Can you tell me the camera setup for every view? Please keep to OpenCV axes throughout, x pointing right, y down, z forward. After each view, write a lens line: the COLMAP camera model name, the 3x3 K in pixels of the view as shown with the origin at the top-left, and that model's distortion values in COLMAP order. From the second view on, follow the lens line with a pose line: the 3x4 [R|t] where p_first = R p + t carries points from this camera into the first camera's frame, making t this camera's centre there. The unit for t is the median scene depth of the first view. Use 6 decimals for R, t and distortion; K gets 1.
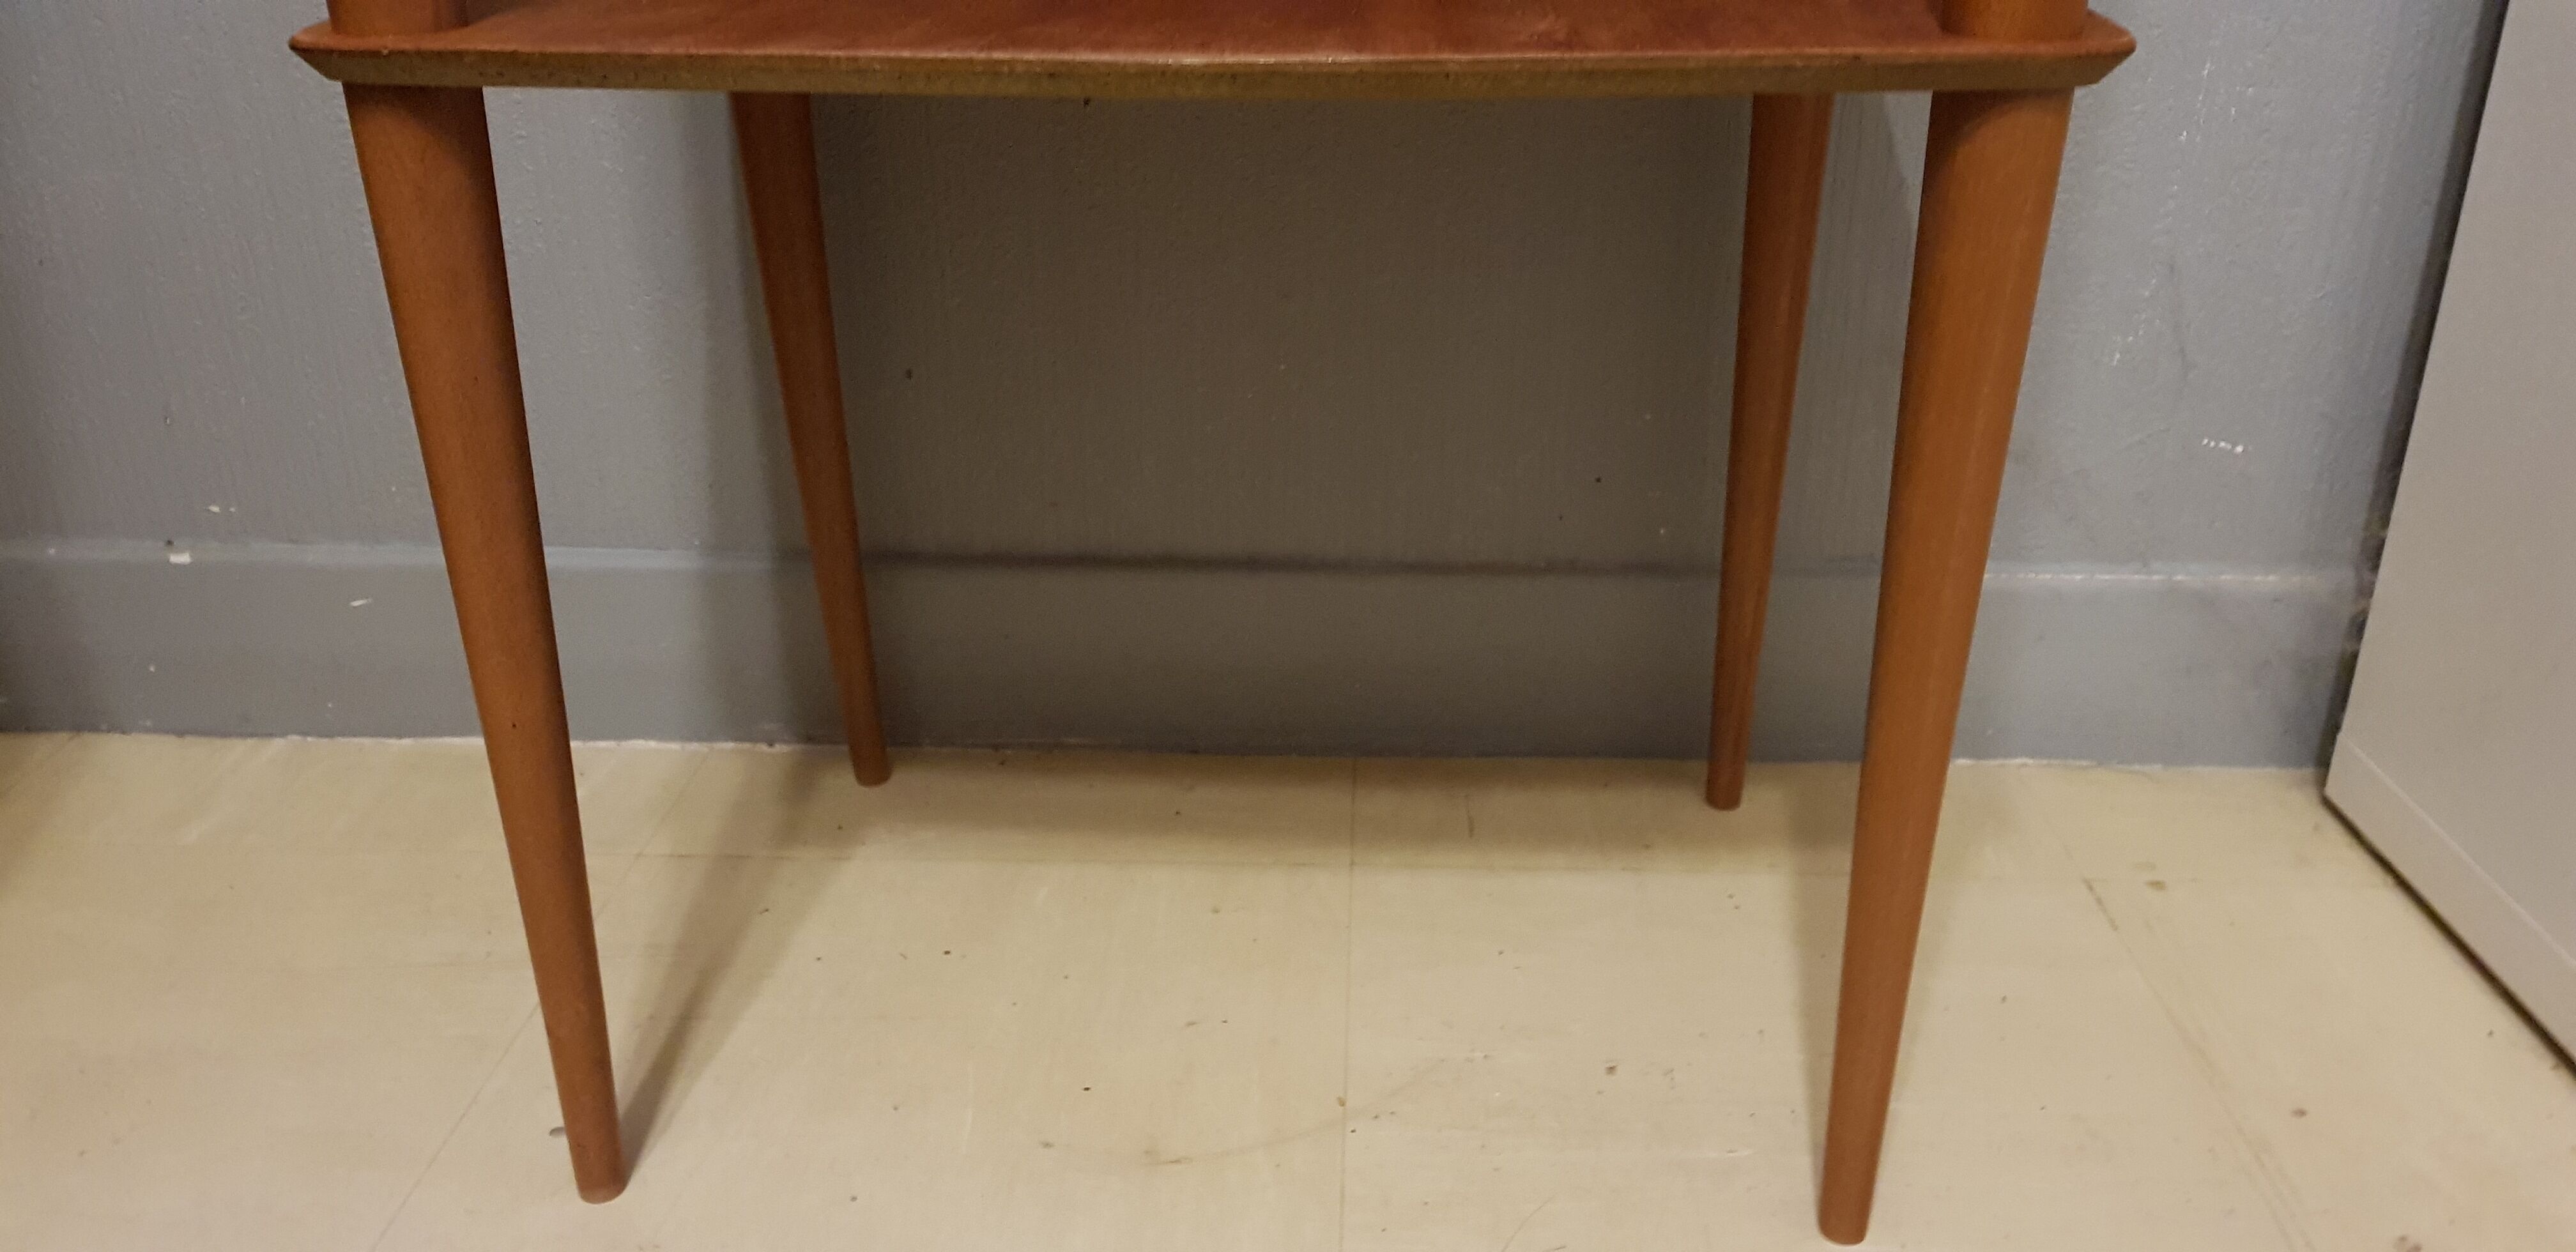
lens RADIAL K [[1994.5, 0, 1335.2], [0, 1994.5, 631.9], [0, 0, 1]] dist [0.077871, -0.098410]
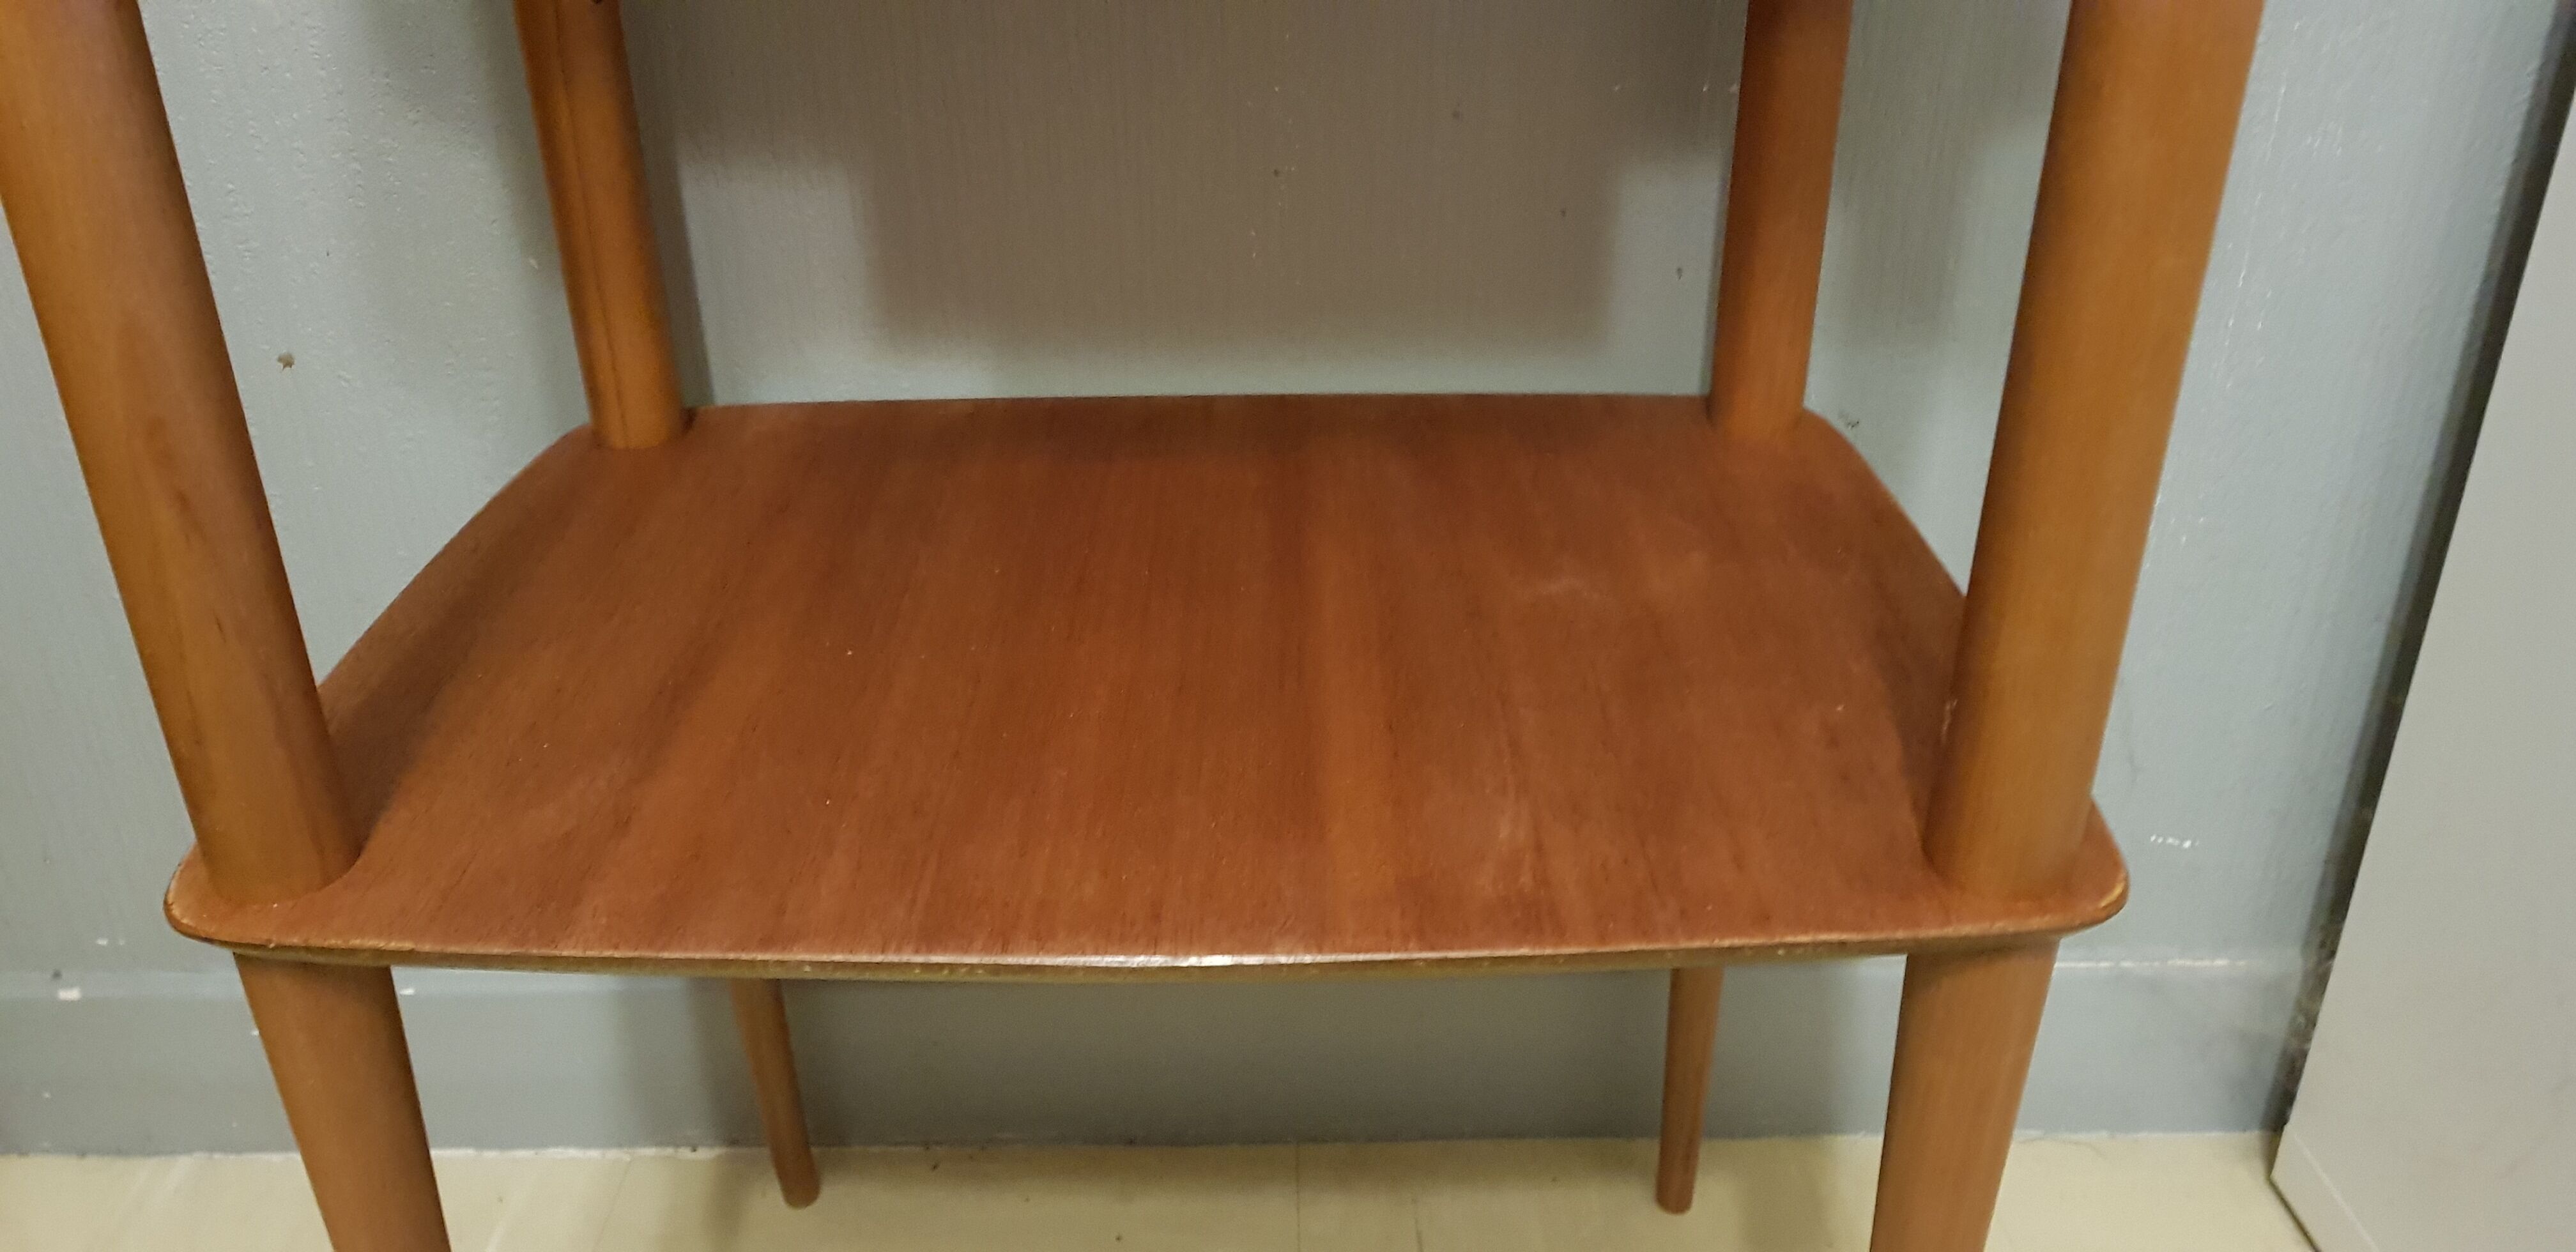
lens RADIAL K [[1994.5, 0, 1290.1], [0, 1994.5, 600.7], [0, 0, 1]] dist [0.077871, -0.098410]
pose [[0.999221, -0.028942, 0.026837, -0.011708], [0.027183, 0.997596, 0.063737, -0.268969], [-0.028617, -0.062957, 0.997606, 0.035779]]
